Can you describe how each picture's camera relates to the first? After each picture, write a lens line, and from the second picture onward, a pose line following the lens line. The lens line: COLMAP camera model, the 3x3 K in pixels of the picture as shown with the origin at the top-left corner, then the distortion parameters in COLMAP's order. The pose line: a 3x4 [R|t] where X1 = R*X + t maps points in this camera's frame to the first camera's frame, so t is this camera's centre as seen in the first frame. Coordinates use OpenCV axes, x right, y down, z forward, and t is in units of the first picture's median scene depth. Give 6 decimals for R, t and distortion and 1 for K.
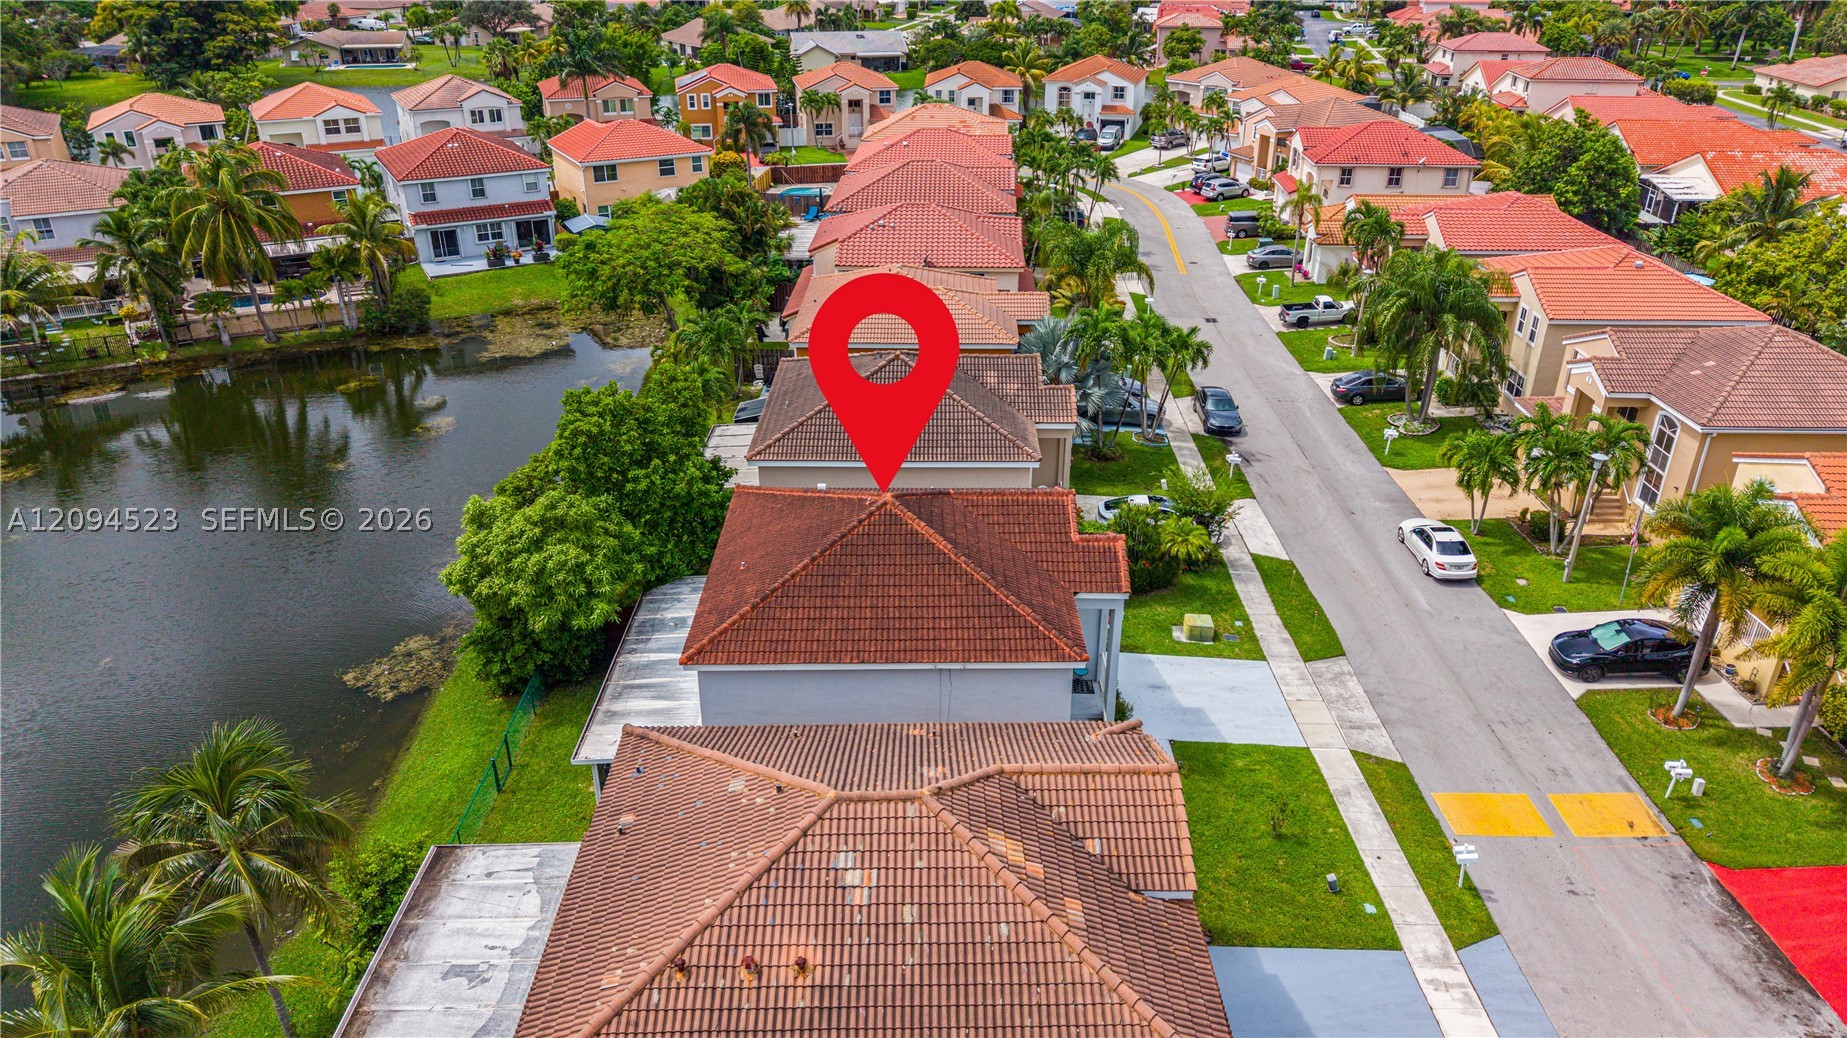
lens RADIAL K [[1236.3, 0, 923.5], [0, 1236.3, 519.0], [0, 0, 1]] dist [0.016667, -0.007696]
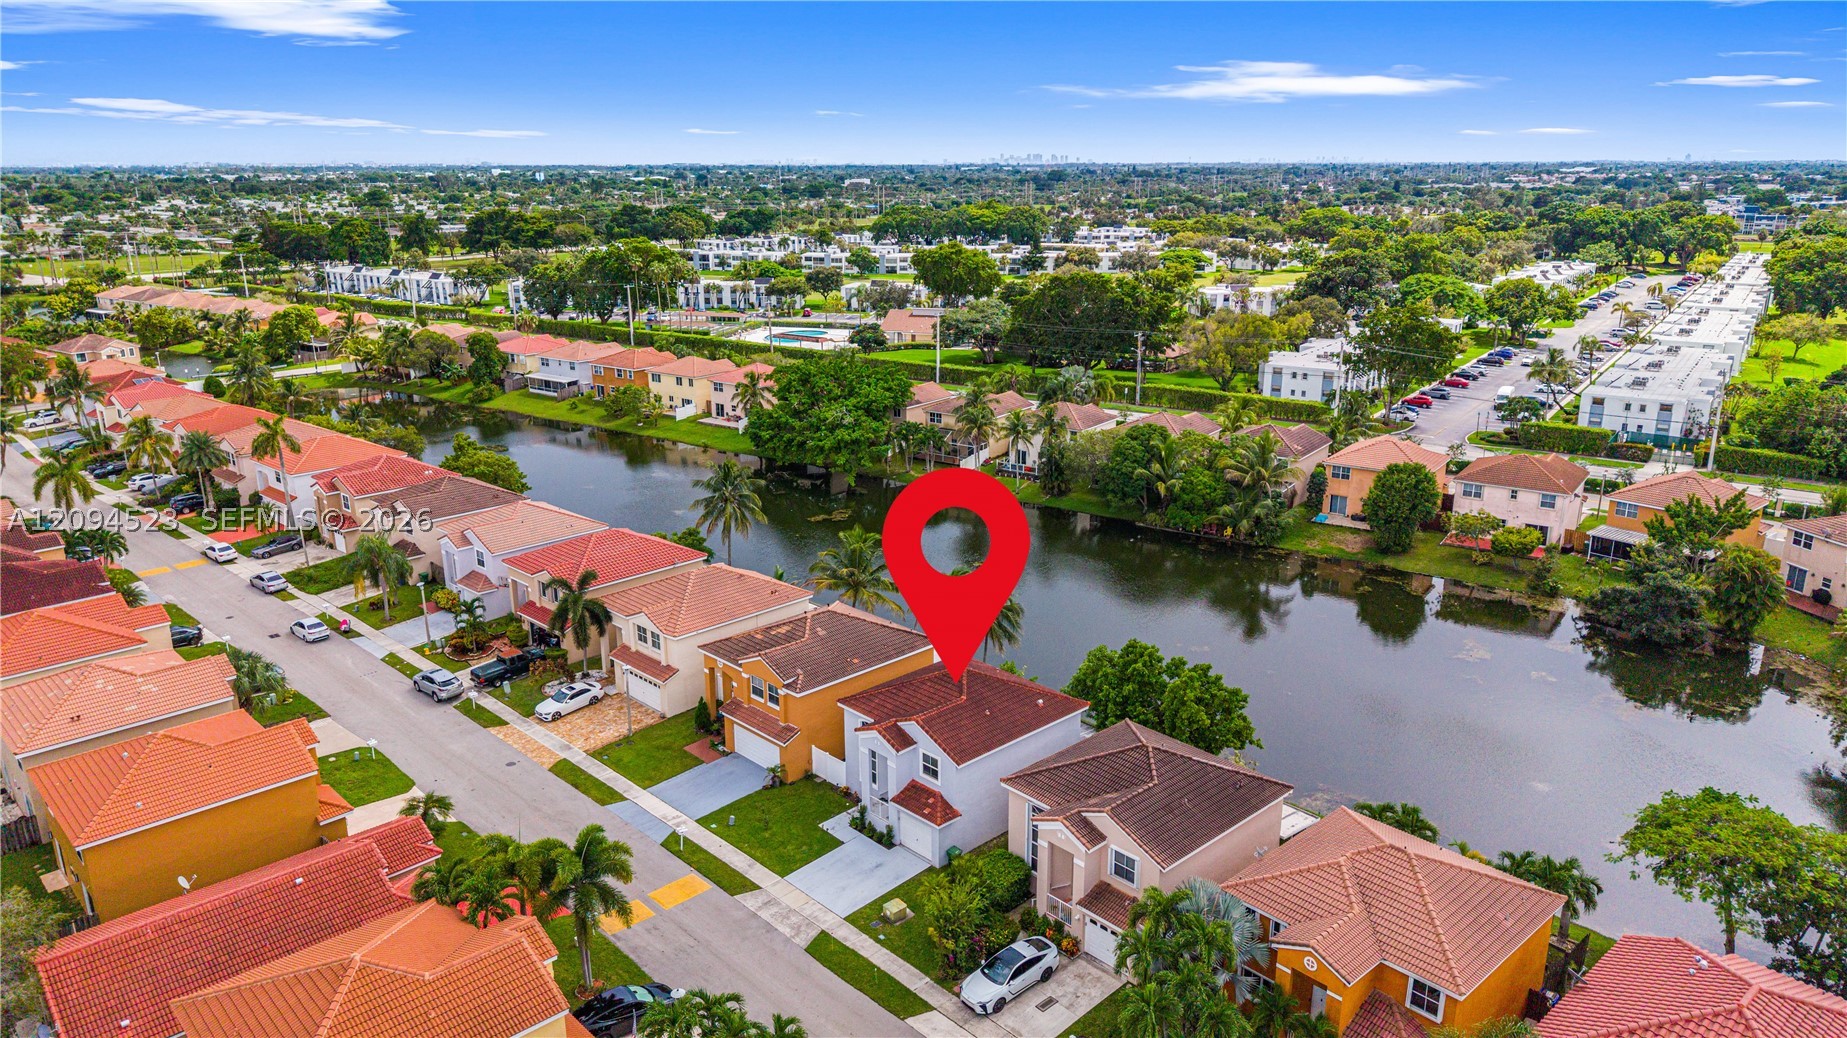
lens RADIAL K [[1236.3, 0, 927.6], [0, 1236.3, 512.1], [0, 0, 1]] dist [0.049027, -0.051203]
pose [[-0.725489, 0.188425, -0.661938, 0.509022], [-0.302663, 0.776448, 0.552742, -0.514253], [0.618111, 0.601352, -0.506275, 0.712812]]
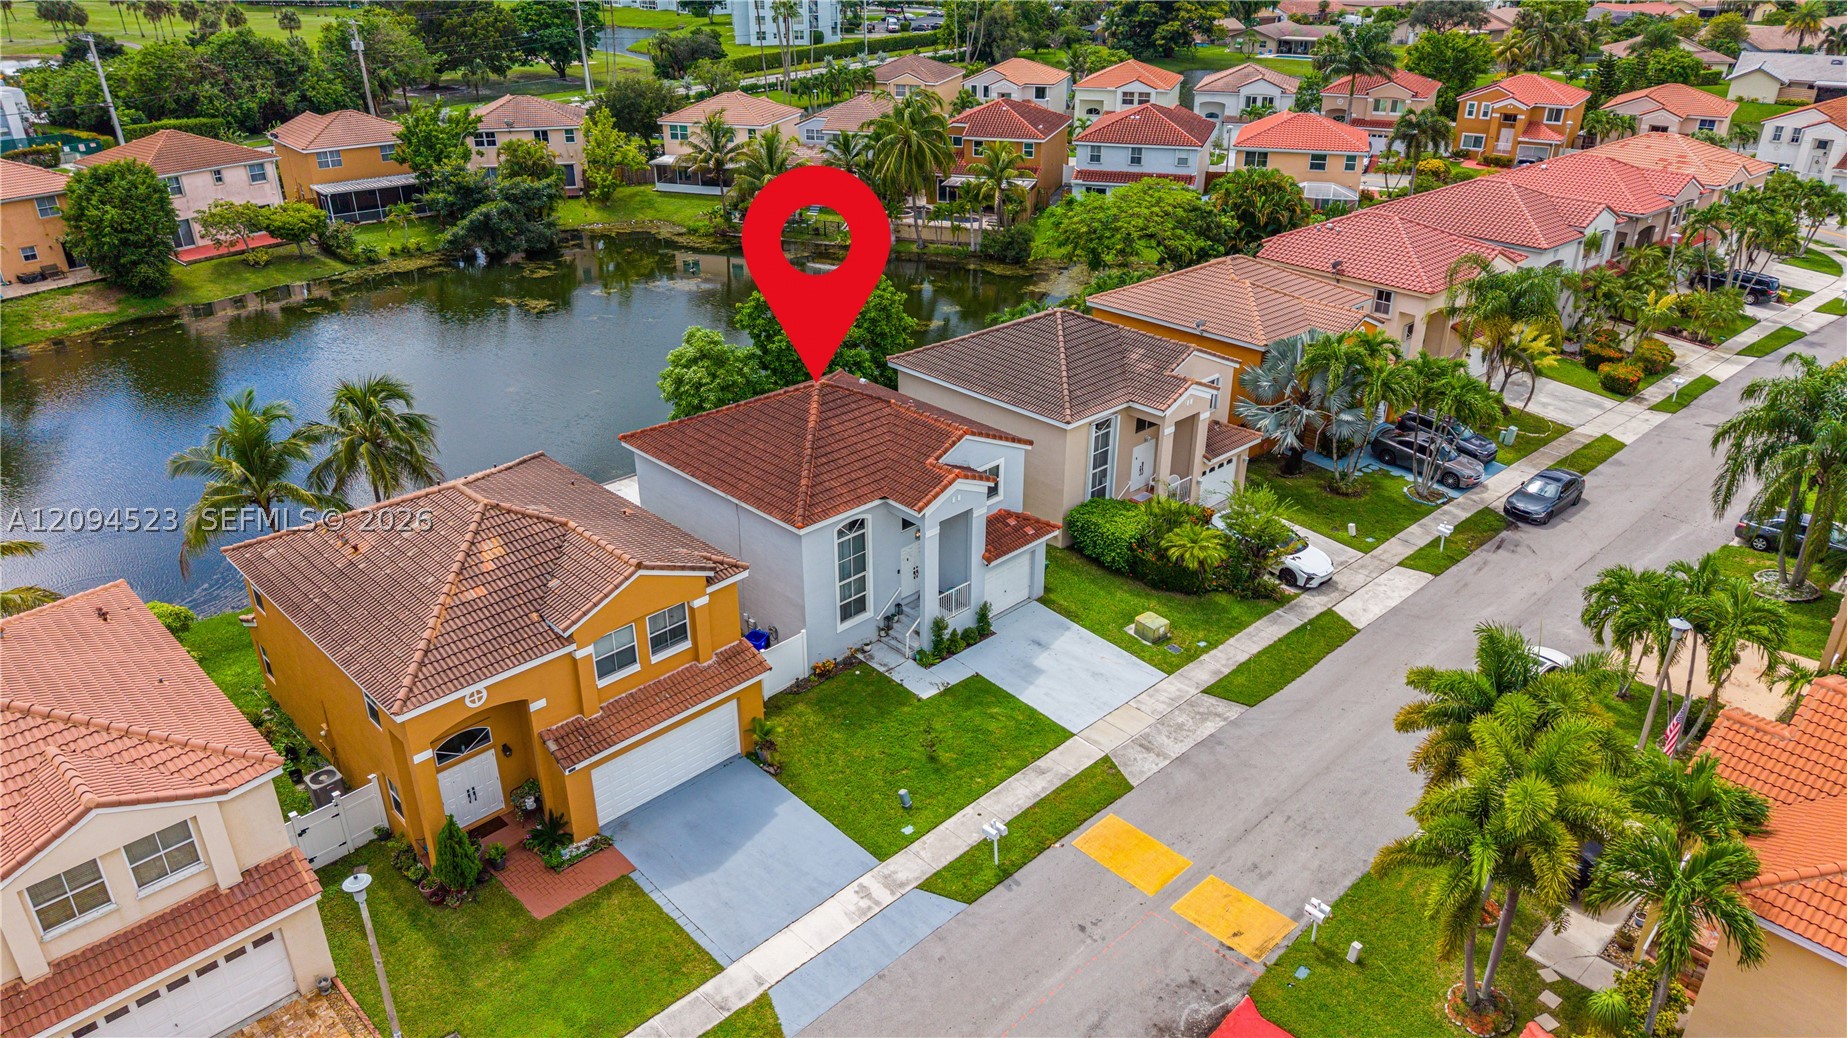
lens RADIAL K [[1232.8, 0, 923.5], [0, 1232.8, 519.0], [0, 0, 1]] dist [0.045163, -0.052495]
pose [[0.690503, 0.315536, -0.650878, 0.350023], [-0.315998, 0.941018, 0.120956, -0.028131], [0.650654, 0.122156, 0.749485, 0.056734]]
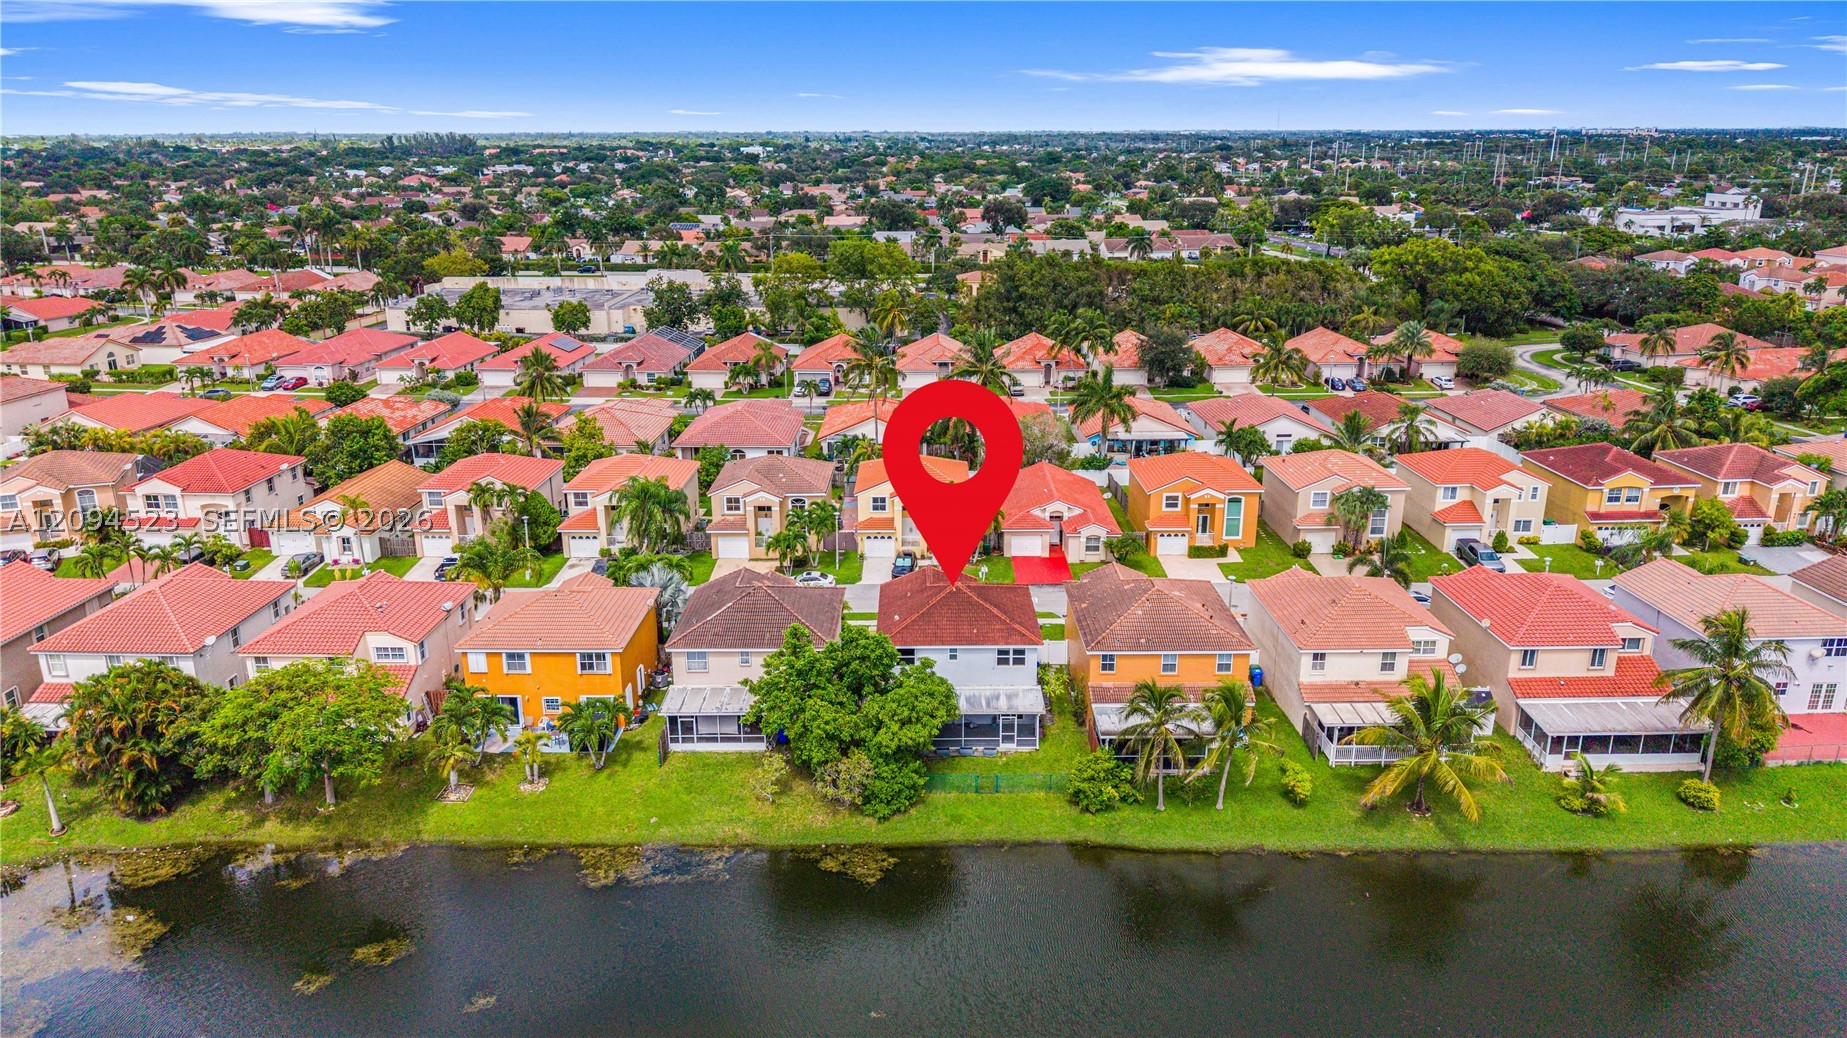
lens RADIAL K [[1221.1, 0, 923.5], [0, 1221.1, 519.0], [0, 0, 1]] dist [0.102313, -0.141579]
pose [[-0.000161, -0.300370, 0.953823, -0.843750], [0.446601, 0.853395, 0.268820, -0.296859], [-0.894733, 0.426022, 0.134008, 0.266286]]
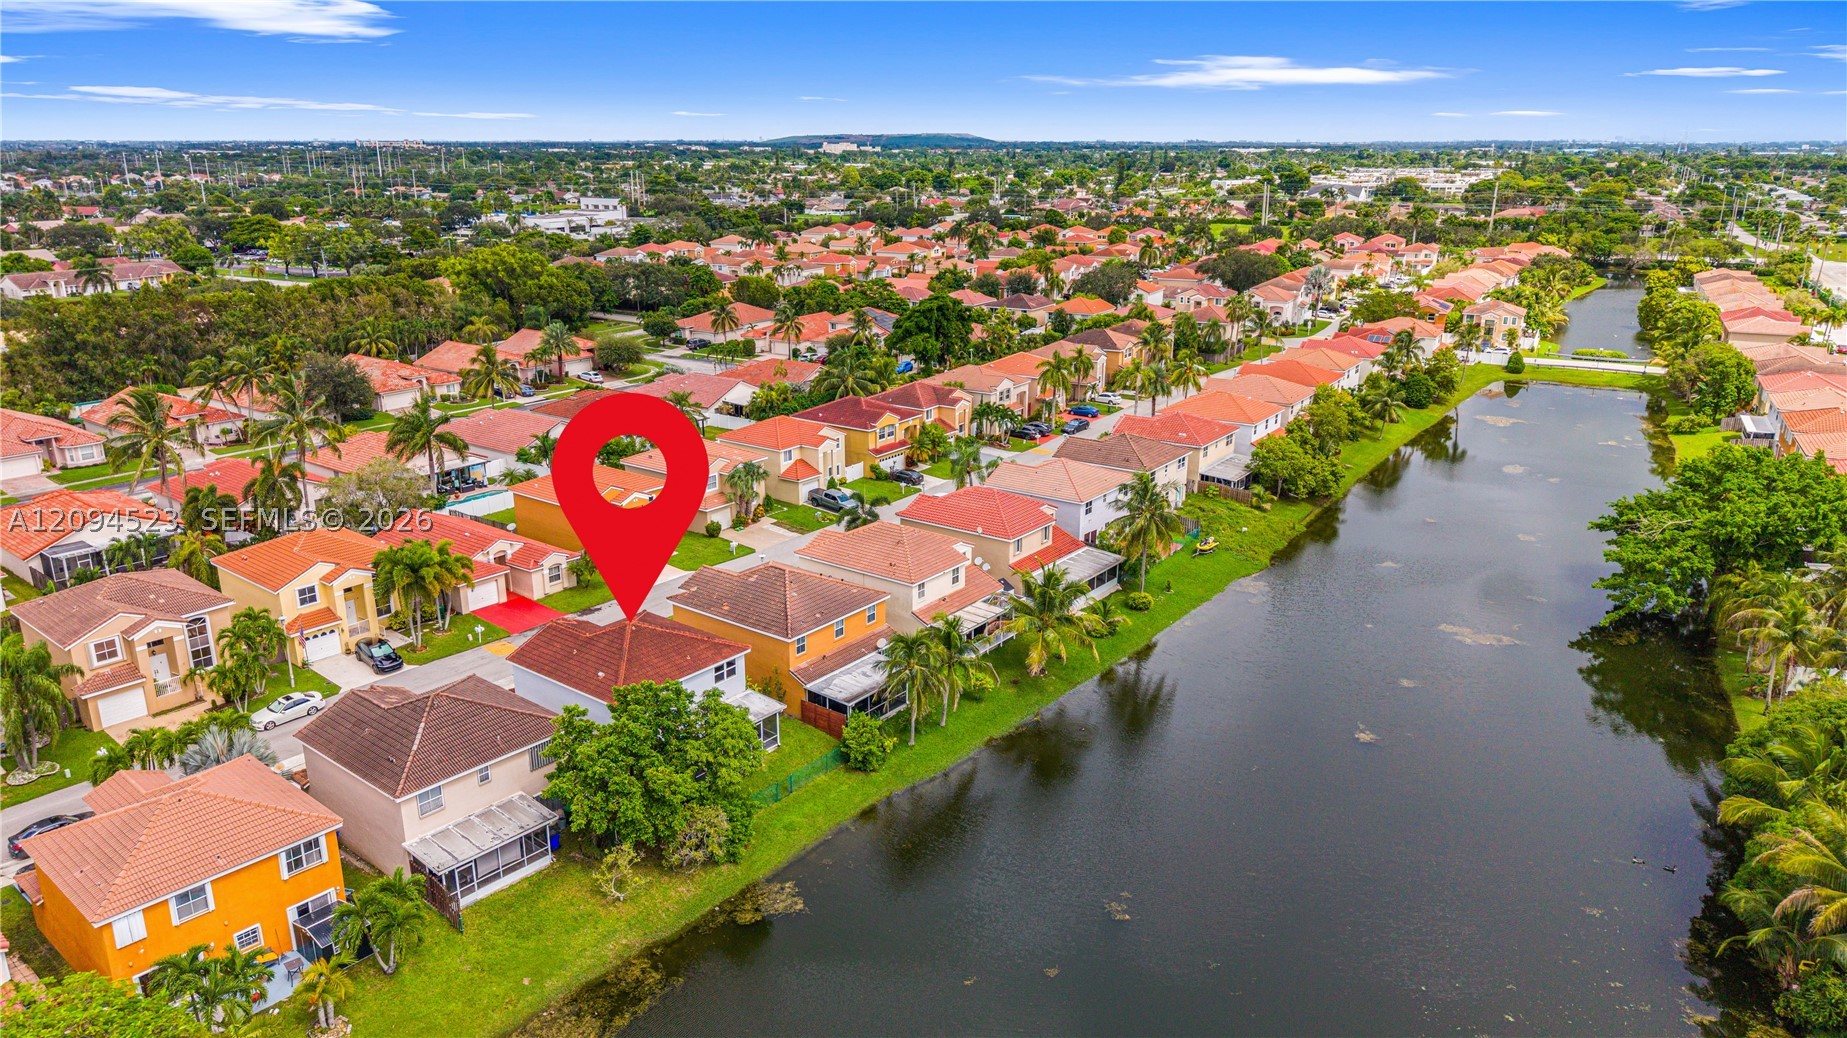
lens RADIAL K [[1236.7, 0, 932.3], [0, 1236.7, 488.2], [0, 0, 1]] dist [0.071337, -0.121622]
pose [[-0.782508, -0.169981, 0.598989, -0.669787], [0.274279, 0.769542, 0.576694, -0.513935], [-0.558974, 0.615558, -0.555550, 0.685943]]
